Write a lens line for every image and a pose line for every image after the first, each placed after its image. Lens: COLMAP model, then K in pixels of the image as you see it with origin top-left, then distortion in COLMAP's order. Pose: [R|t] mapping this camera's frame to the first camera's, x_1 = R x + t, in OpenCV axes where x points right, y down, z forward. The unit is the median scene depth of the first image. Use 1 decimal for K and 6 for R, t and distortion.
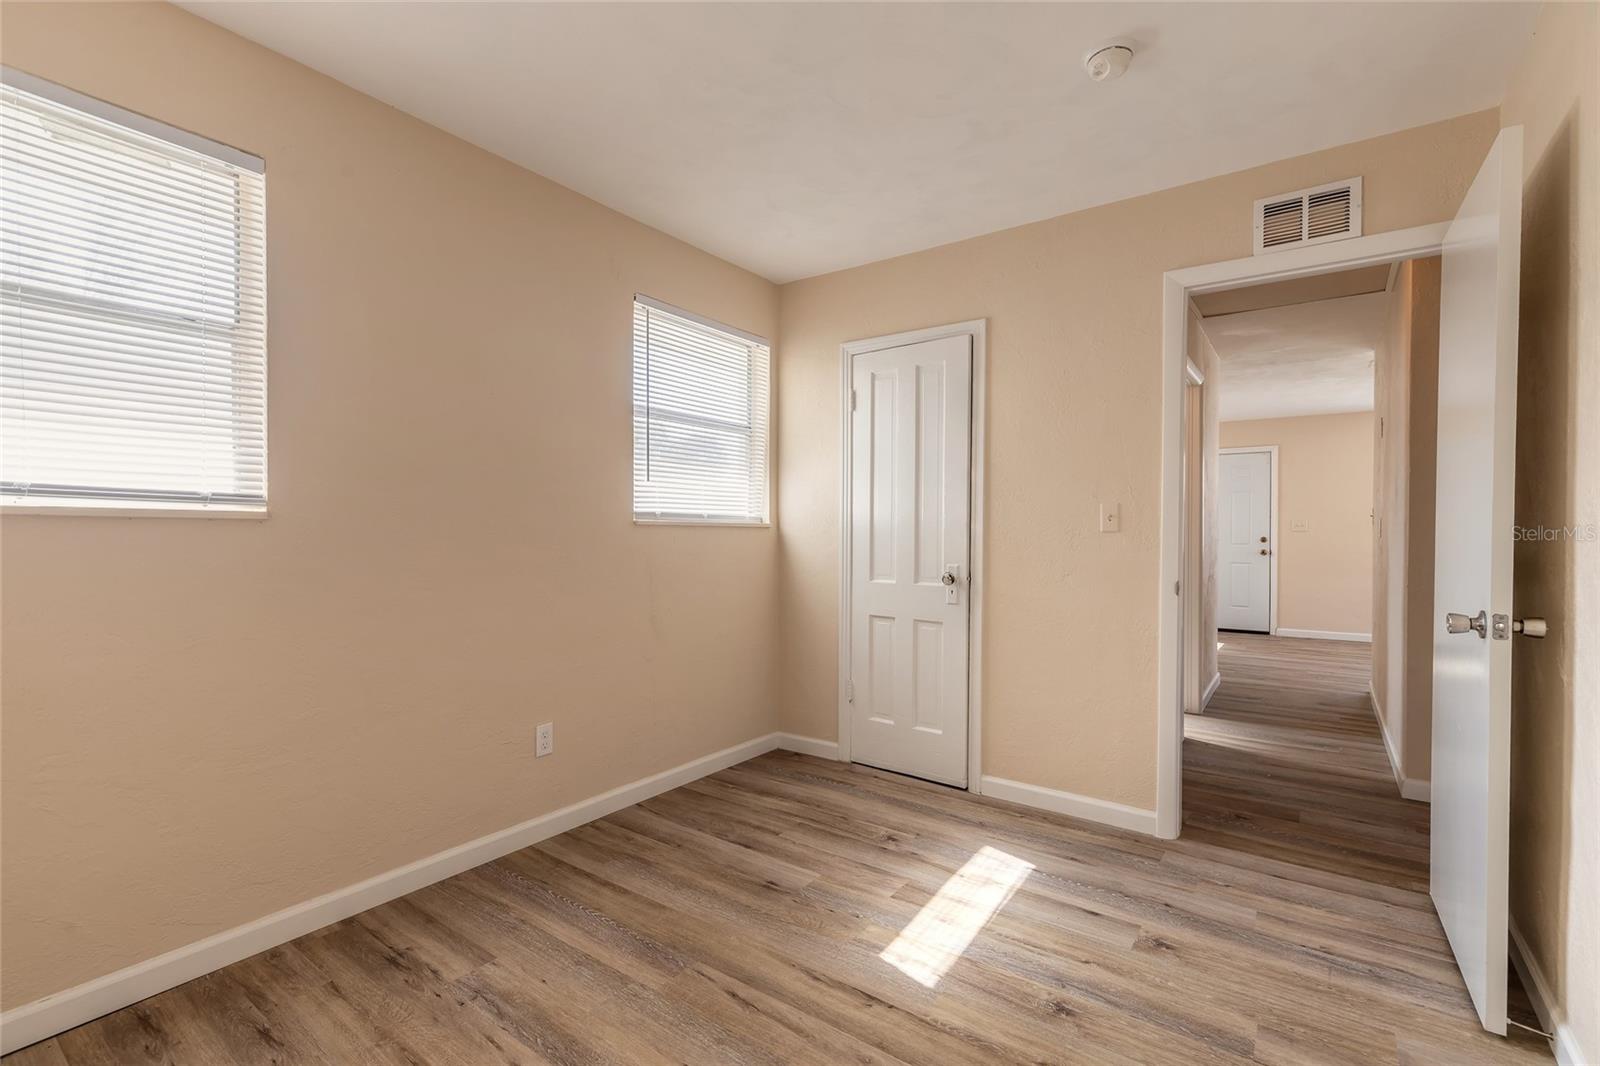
lens RADIAL K [[721.0, 0, 796.3], [0, 721.0, 536.6], [0, 0, 1]] dist [0.004959, -0.000756]
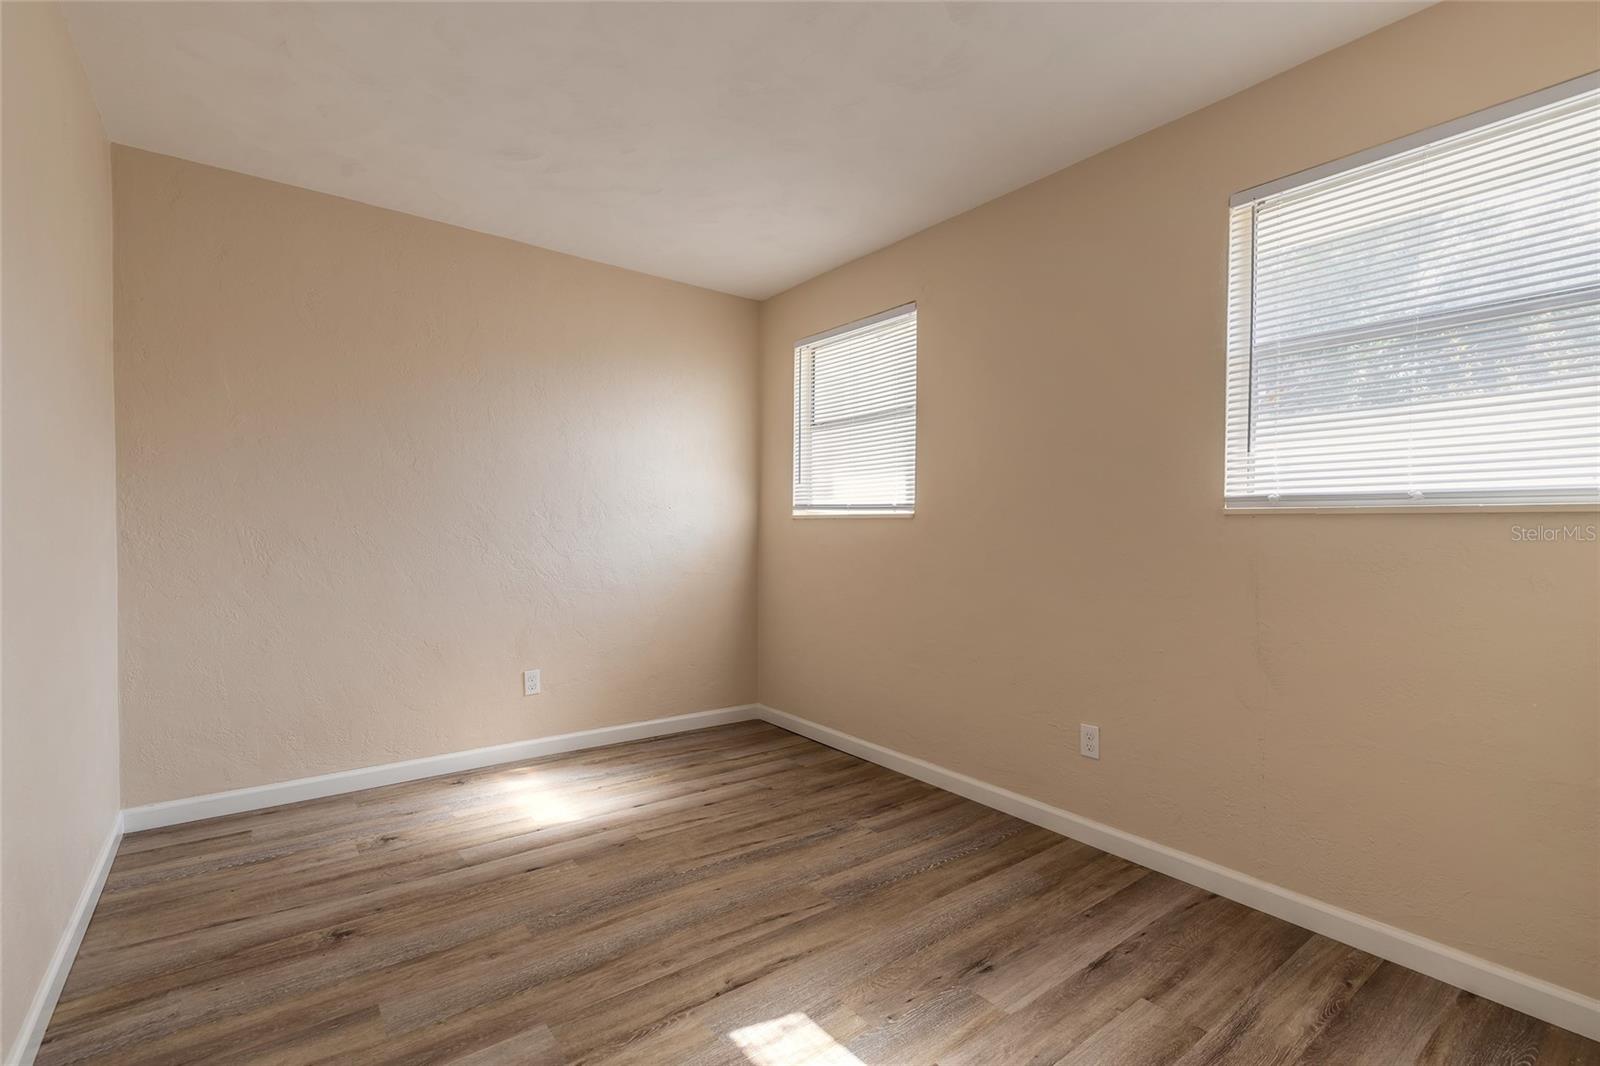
lens RADIAL K [[721.0, 0, 796.3], [0, 721.0, 536.6], [0, 0, 1]] dist [0.004959, -0.000756]
pose [[-0.295609, 0.006463, -0.955287, 0.831931], [-0.011766, 0.999877, 0.010406, 0.003816], [0.955237, 0.014316, -0.295496, 1.101146]]
